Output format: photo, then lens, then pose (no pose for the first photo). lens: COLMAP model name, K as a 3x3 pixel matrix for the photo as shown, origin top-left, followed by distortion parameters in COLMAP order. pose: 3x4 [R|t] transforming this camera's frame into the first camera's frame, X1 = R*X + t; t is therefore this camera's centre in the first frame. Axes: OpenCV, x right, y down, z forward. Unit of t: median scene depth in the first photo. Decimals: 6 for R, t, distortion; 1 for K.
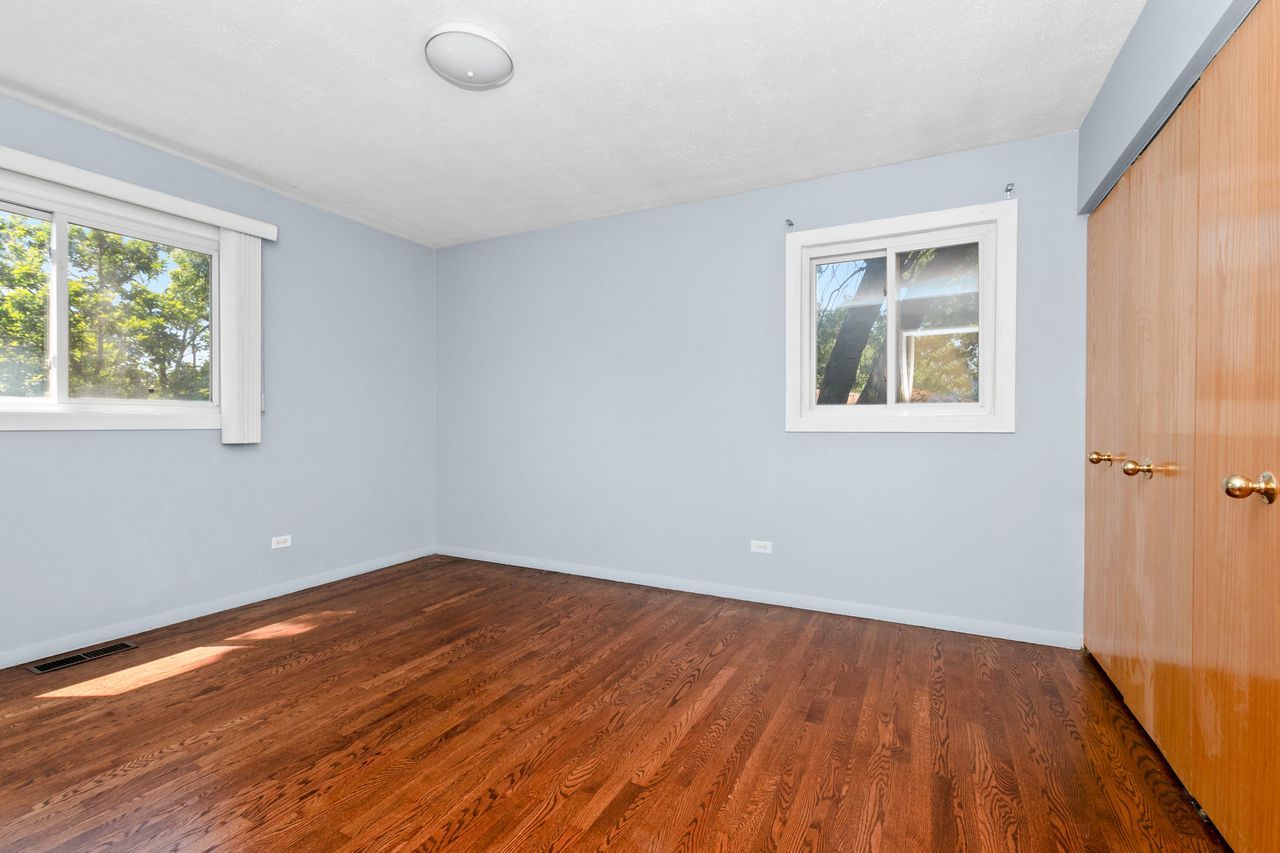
lens RADIAL K [[564.4, 0, 649.0], [0, 564.4, 441.2], [0, 0, 1]] dist [0.000146, -0.000577]
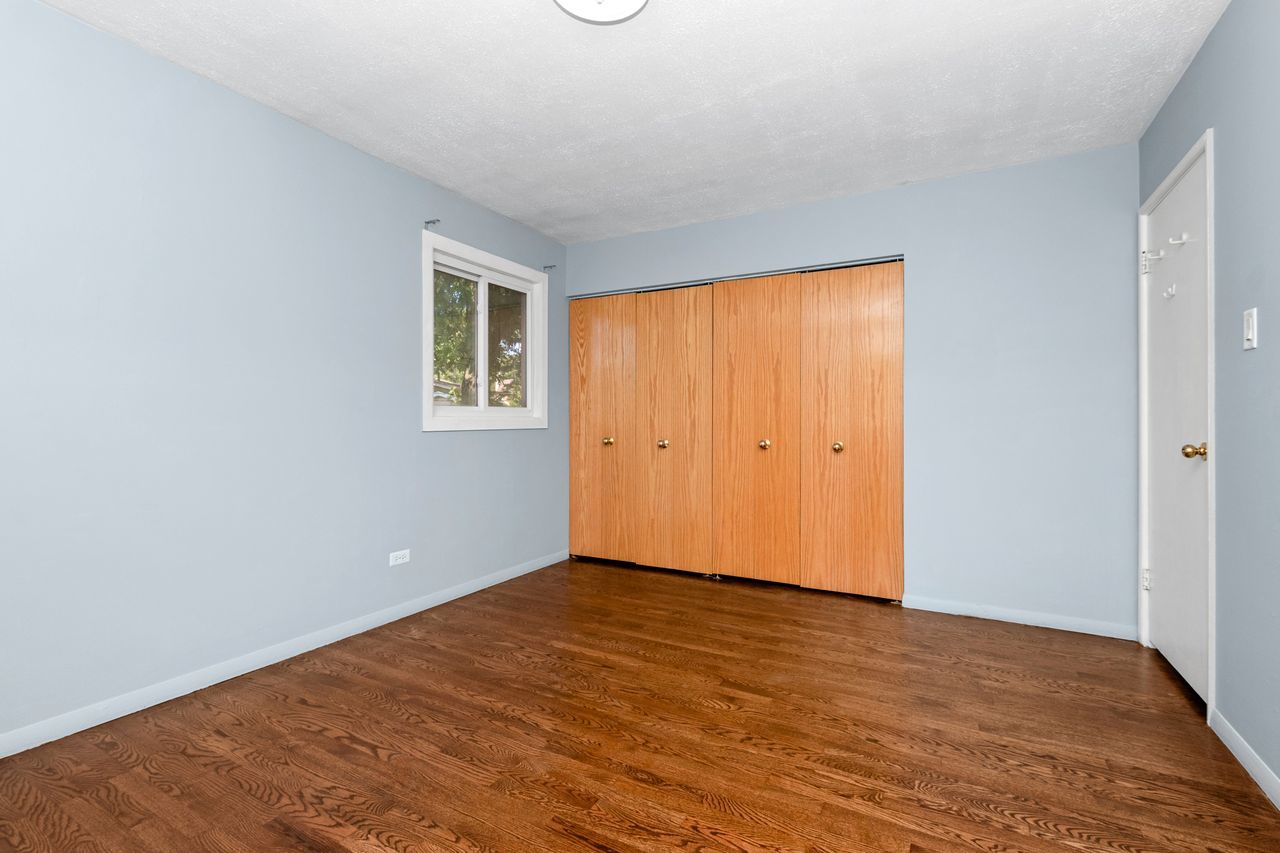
lens RADIAL K [[564.4, 0, 649.0], [0, 564.4, 441.2], [0, 0, 1]] dist [0.000146, -0.000577]
pose [[0.029238, -0.039489, 0.998792, -0.925889], [0.032336, 0.998734, 0.038540, -0.033554], [-0.999049, 0.031170, 0.030477, 0.737778]]
